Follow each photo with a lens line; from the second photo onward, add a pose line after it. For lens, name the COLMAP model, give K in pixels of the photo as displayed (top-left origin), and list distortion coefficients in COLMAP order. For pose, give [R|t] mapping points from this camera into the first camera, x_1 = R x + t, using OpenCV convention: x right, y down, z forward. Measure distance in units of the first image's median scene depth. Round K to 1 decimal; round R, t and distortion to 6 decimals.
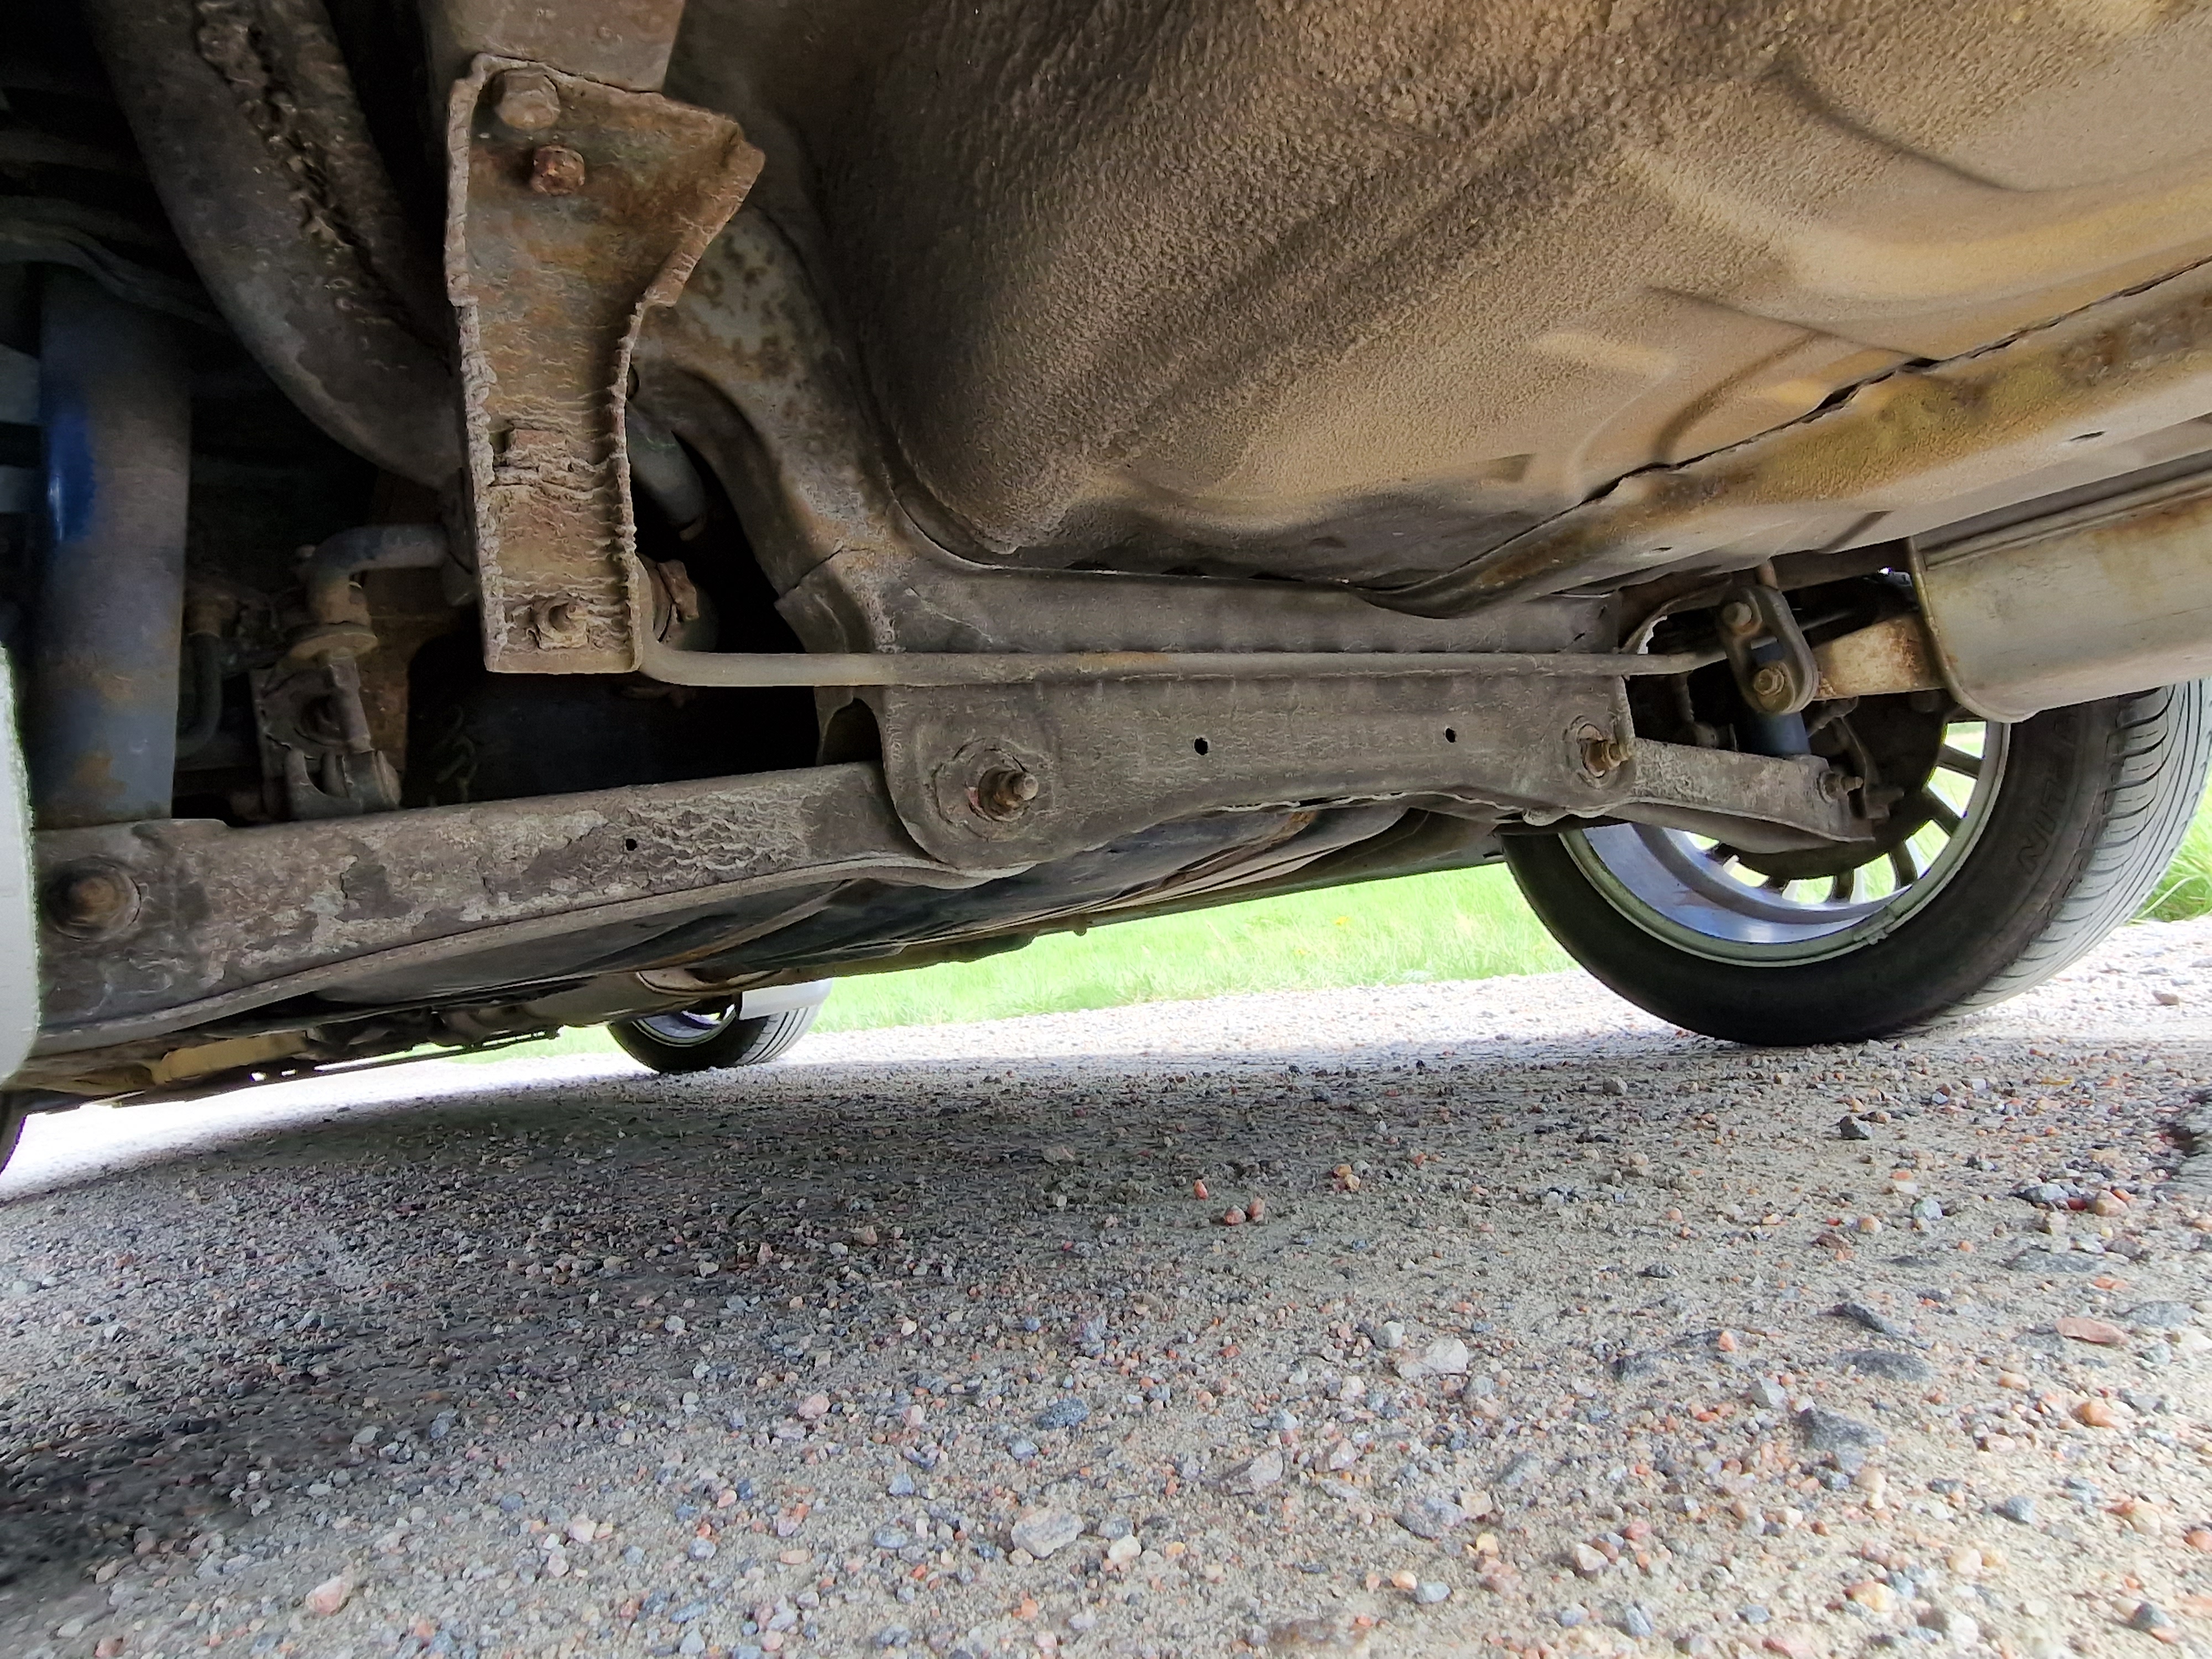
lens RADIAL K [[1413.1, 0, 1142.0], [0, 1413.1, 838.6], [0, 0, 1]] dist [-0.077542, 0.099440]
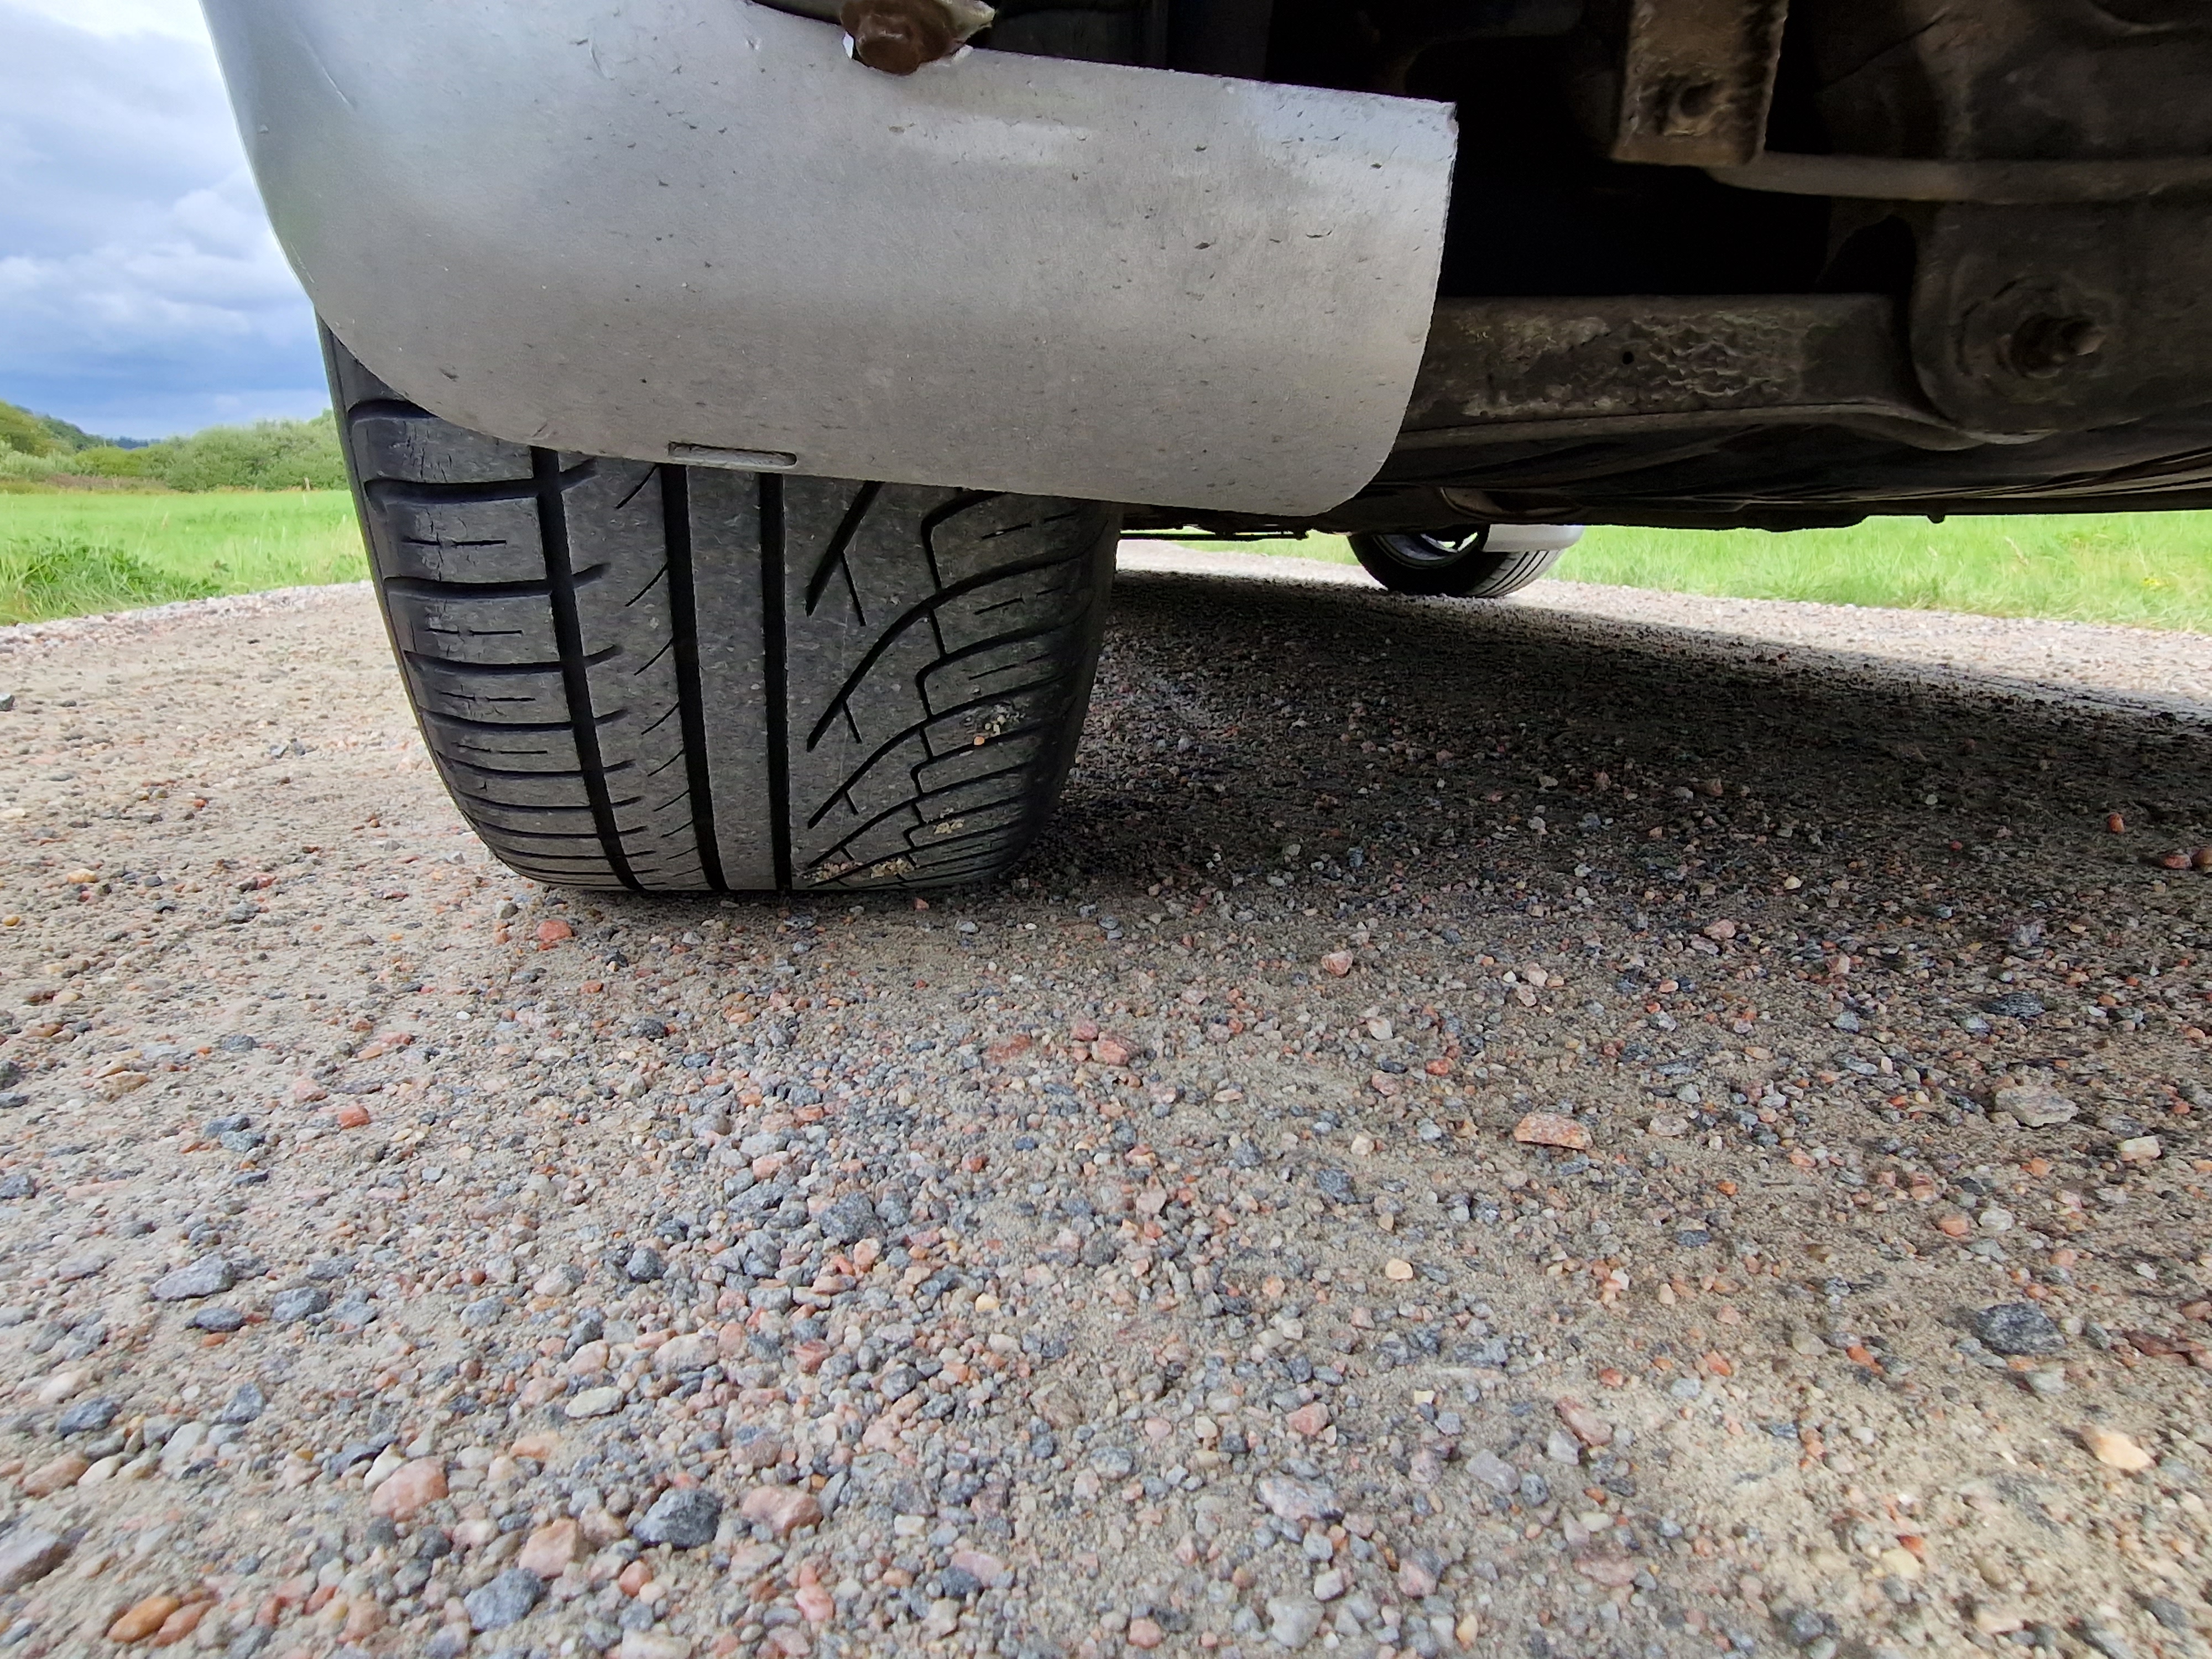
lens RADIAL K [[1413.1, 0, 1142.0], [0, 1413.1, 838.6], [0, 0, 1]] dist [-0.077542, 0.099440]
pose [[0.885200, 0.248124, -0.393516, -0.192178], [-0.111024, 0.934122, 0.339248, 0.024669], [0.451768, -0.256613, 0.854433, -0.080193]]
